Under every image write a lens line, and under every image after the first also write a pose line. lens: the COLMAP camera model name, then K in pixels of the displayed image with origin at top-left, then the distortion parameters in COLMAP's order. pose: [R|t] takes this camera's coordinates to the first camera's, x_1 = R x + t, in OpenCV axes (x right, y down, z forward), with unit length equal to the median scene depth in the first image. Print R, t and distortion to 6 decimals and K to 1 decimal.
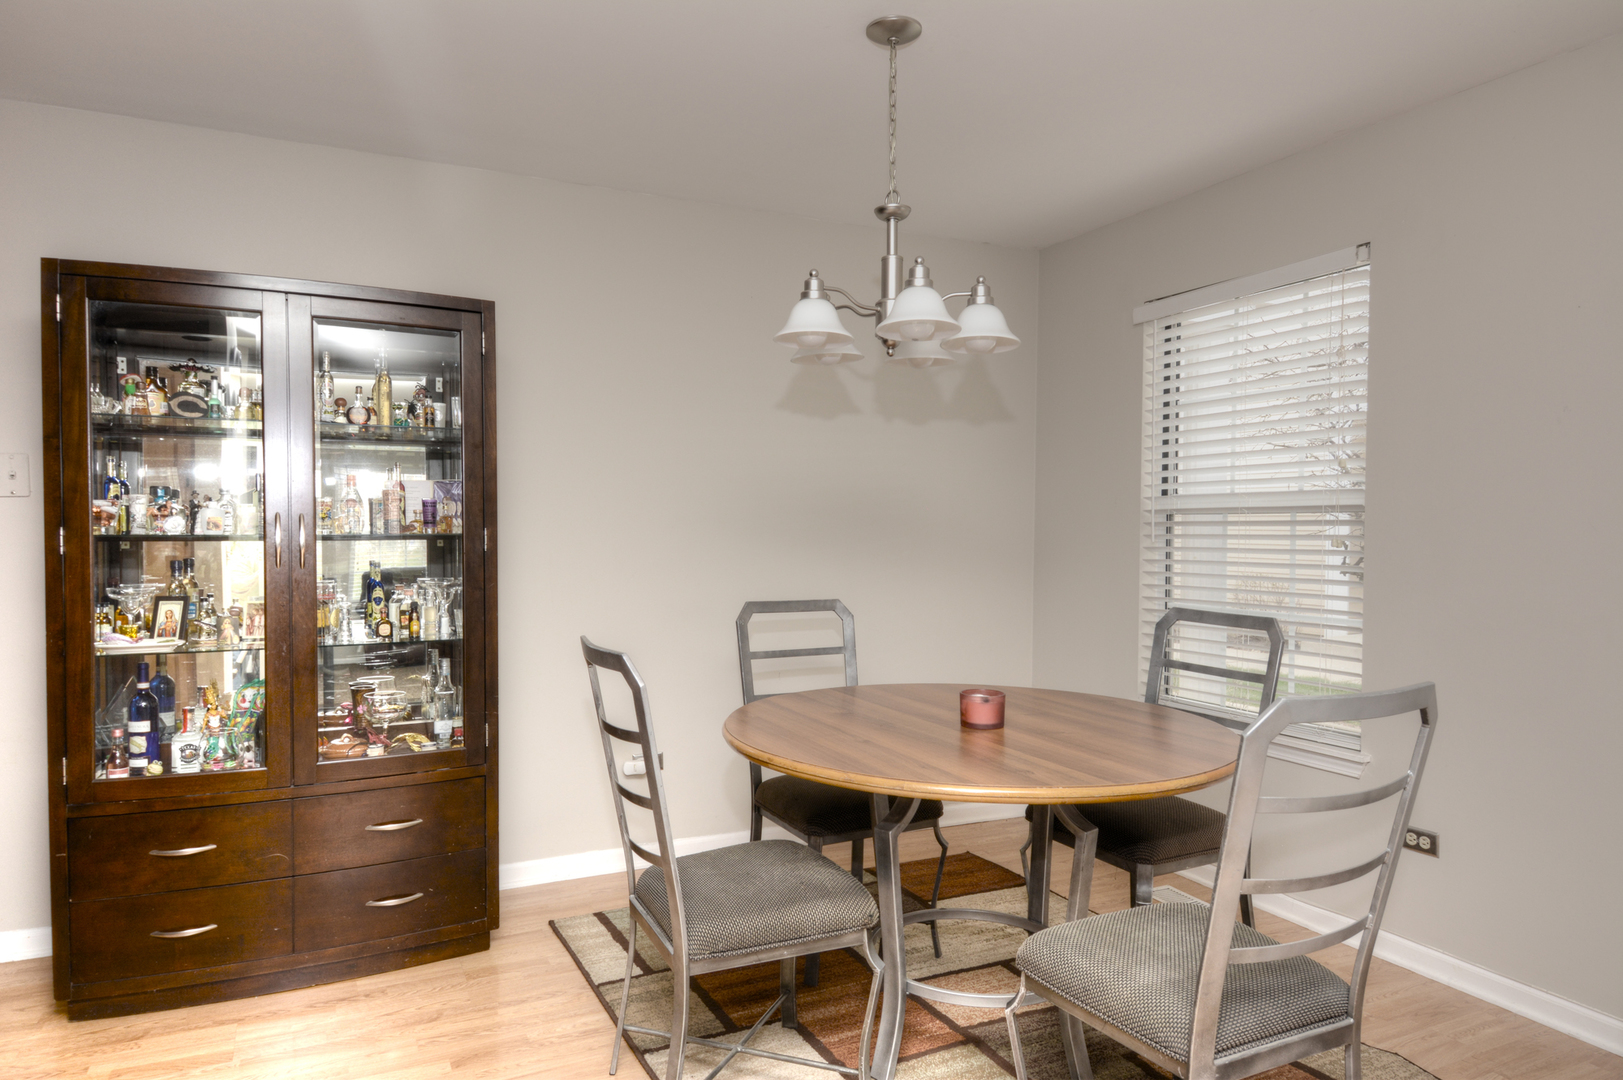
lens RADIAL K [[1028.9, 0, 804.1], [0, 1028.9, 546.2], [0, 0, 1]] dist [-0.003807, -0.001933]
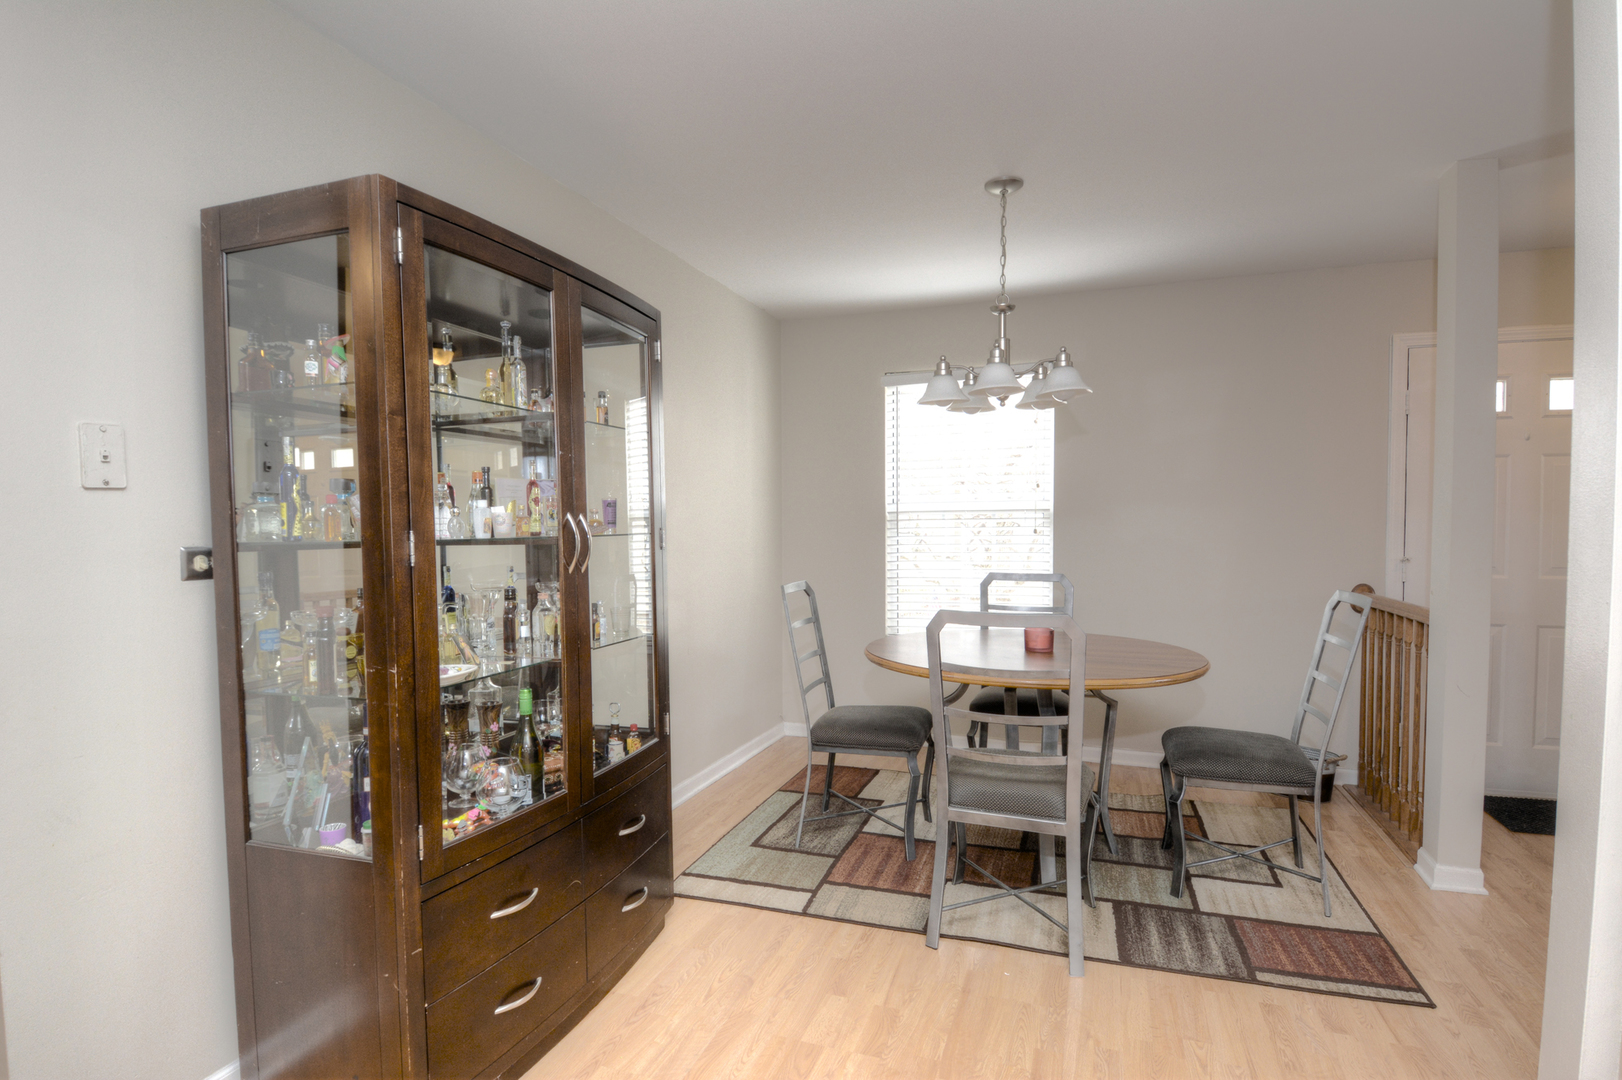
lens RADIAL K [[847.0, 0, 784.1], [0, 847.0, 543.5], [0, 0, 1]] dist [0.024581, -0.031312]
pose [[0.721290, -0.023136, 0.692247, -0.857532], [0.015586, 0.999731, 0.017172, -0.015257], [-0.692458, -0.001597, 0.721456, 0.295110]]
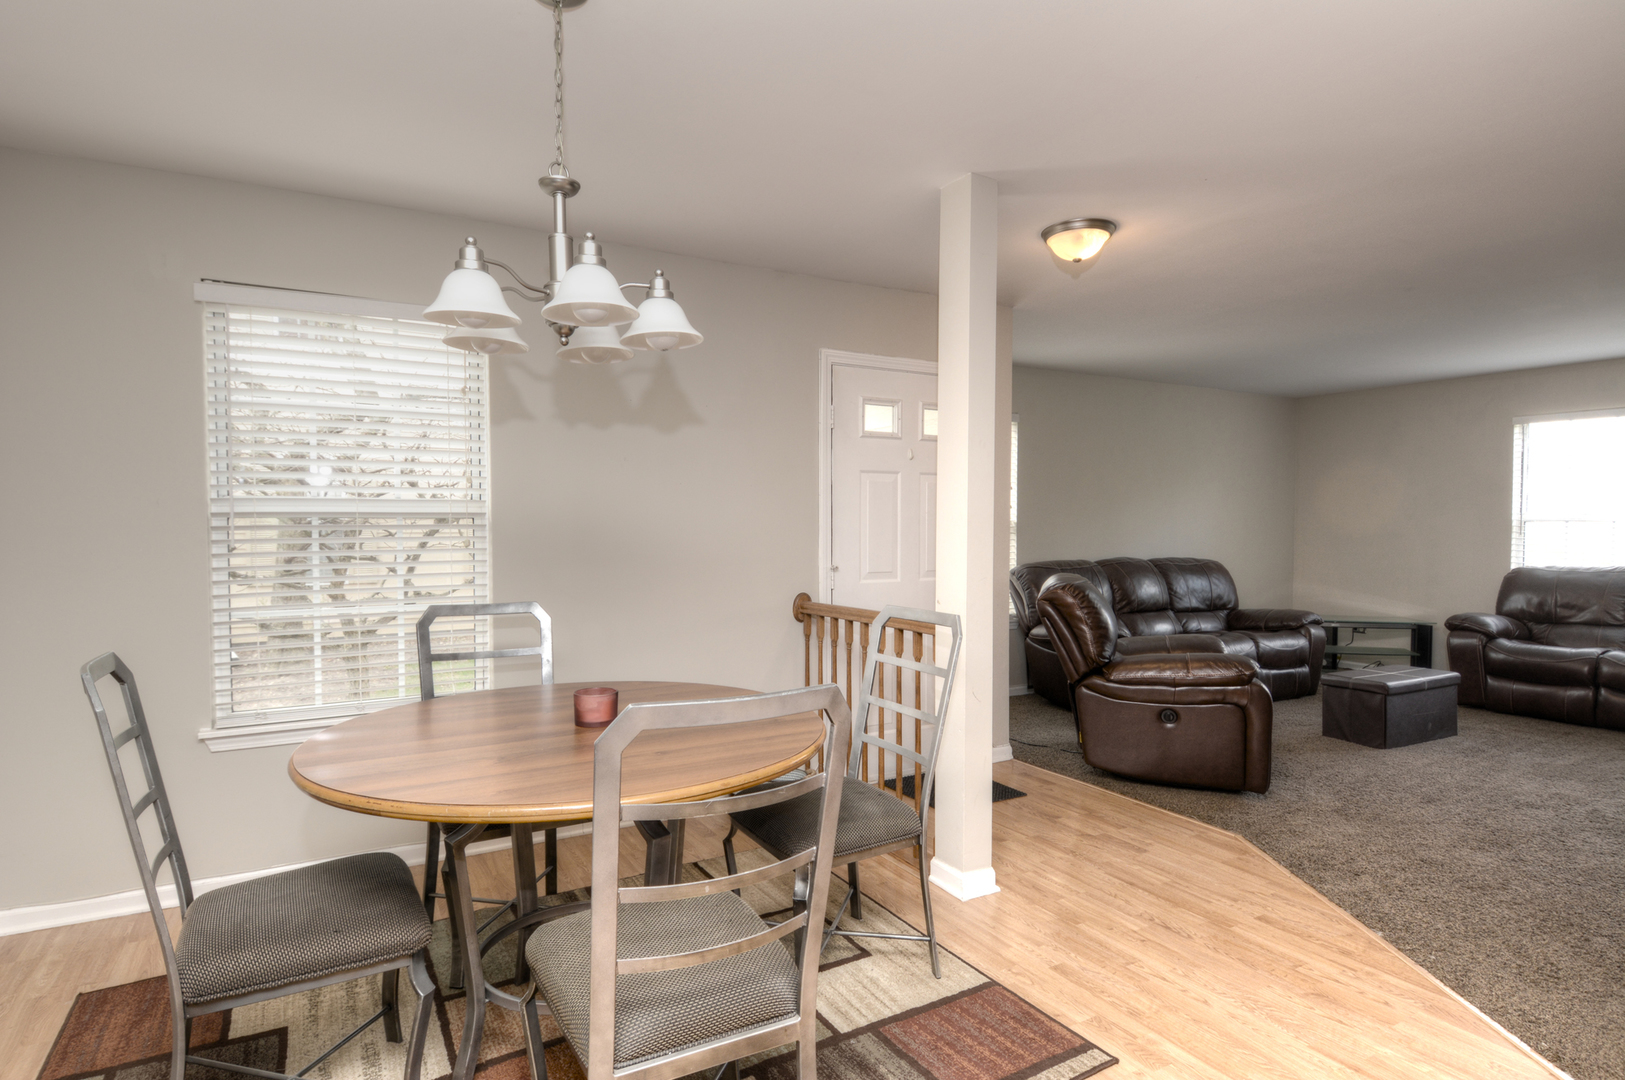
lens RADIAL K [[848.6, 0, 791.1], [0, 848.6, 555.4], [0, 0, 1]] dist [0.024581, -0.031312]
pose [[-0.043608, -0.033399, 0.998490, -0.590403], [0.014886, 0.999308, 0.034076, -0.020668], [-0.998938, 0.016350, -0.043080, 0.735751]]
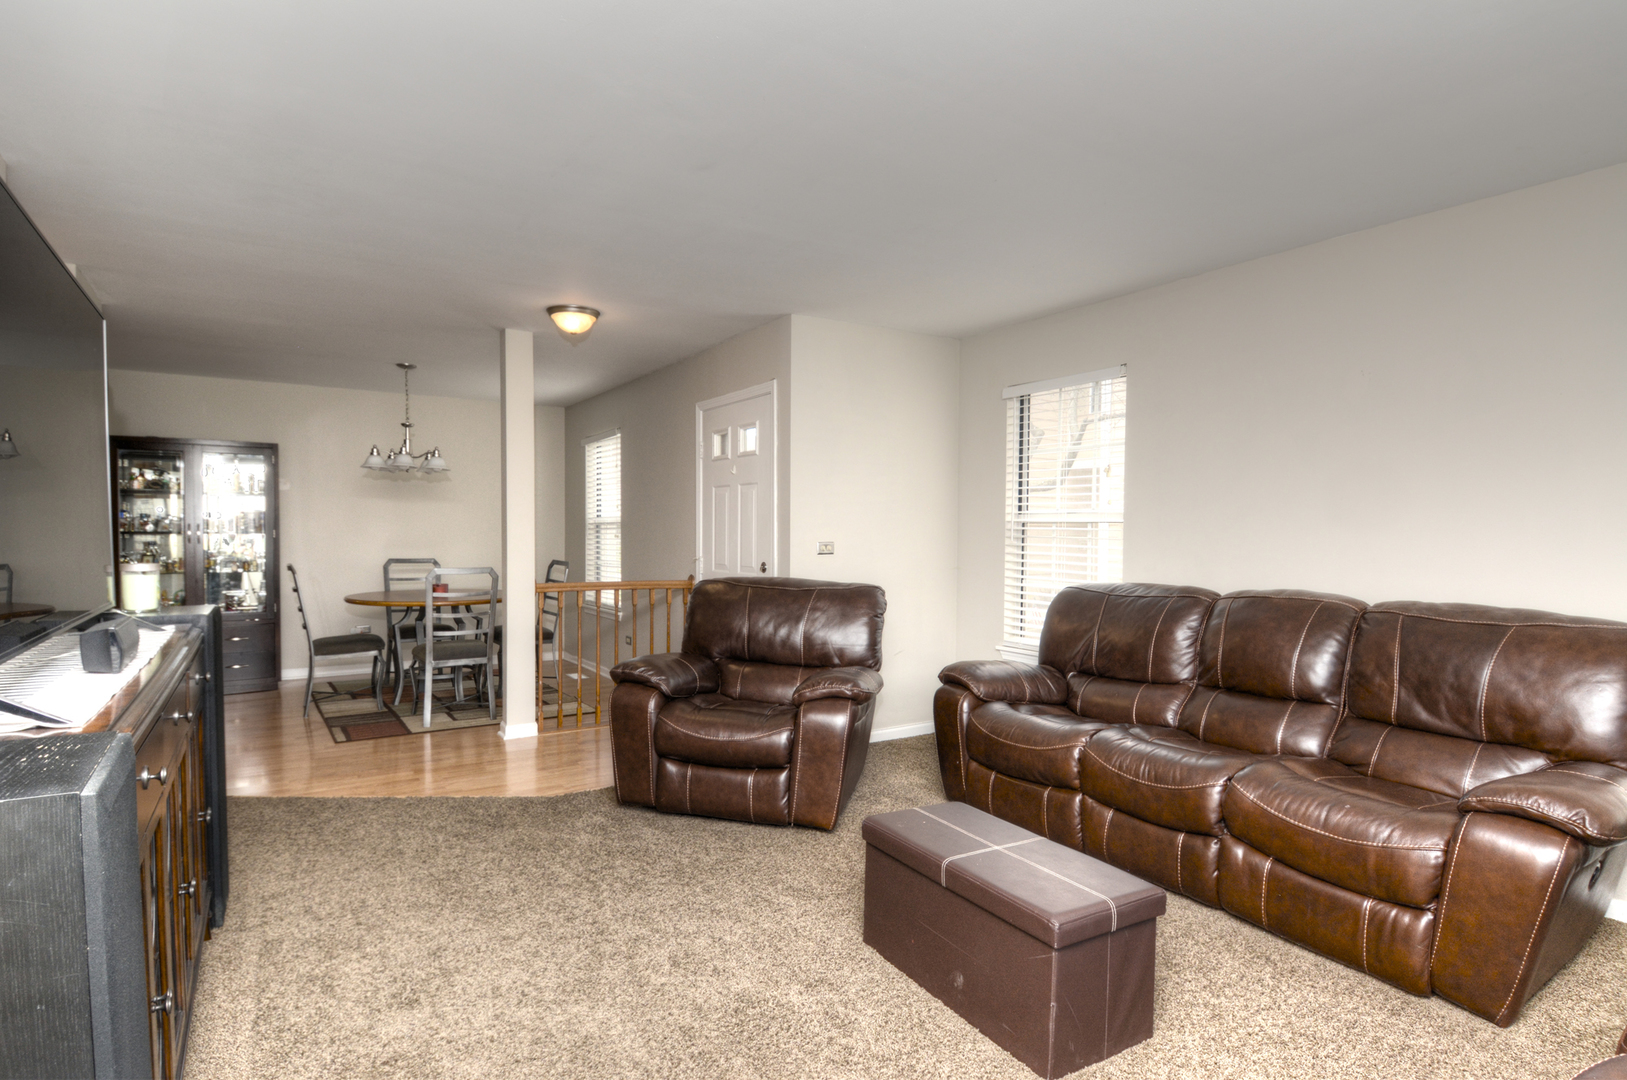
lens RADIAL K [[849.6, 0, 799.1], [0, 849.6, 555.2], [0, 0, 1]] dist [0.024581, -0.031312]
pose [[0.995385, -0.001695, 0.095947, 0.890677], [0.000595, 0.999934, 0.011494, 0.024039], [-0.095960, -0.011384, 0.995320, -1.436024]]
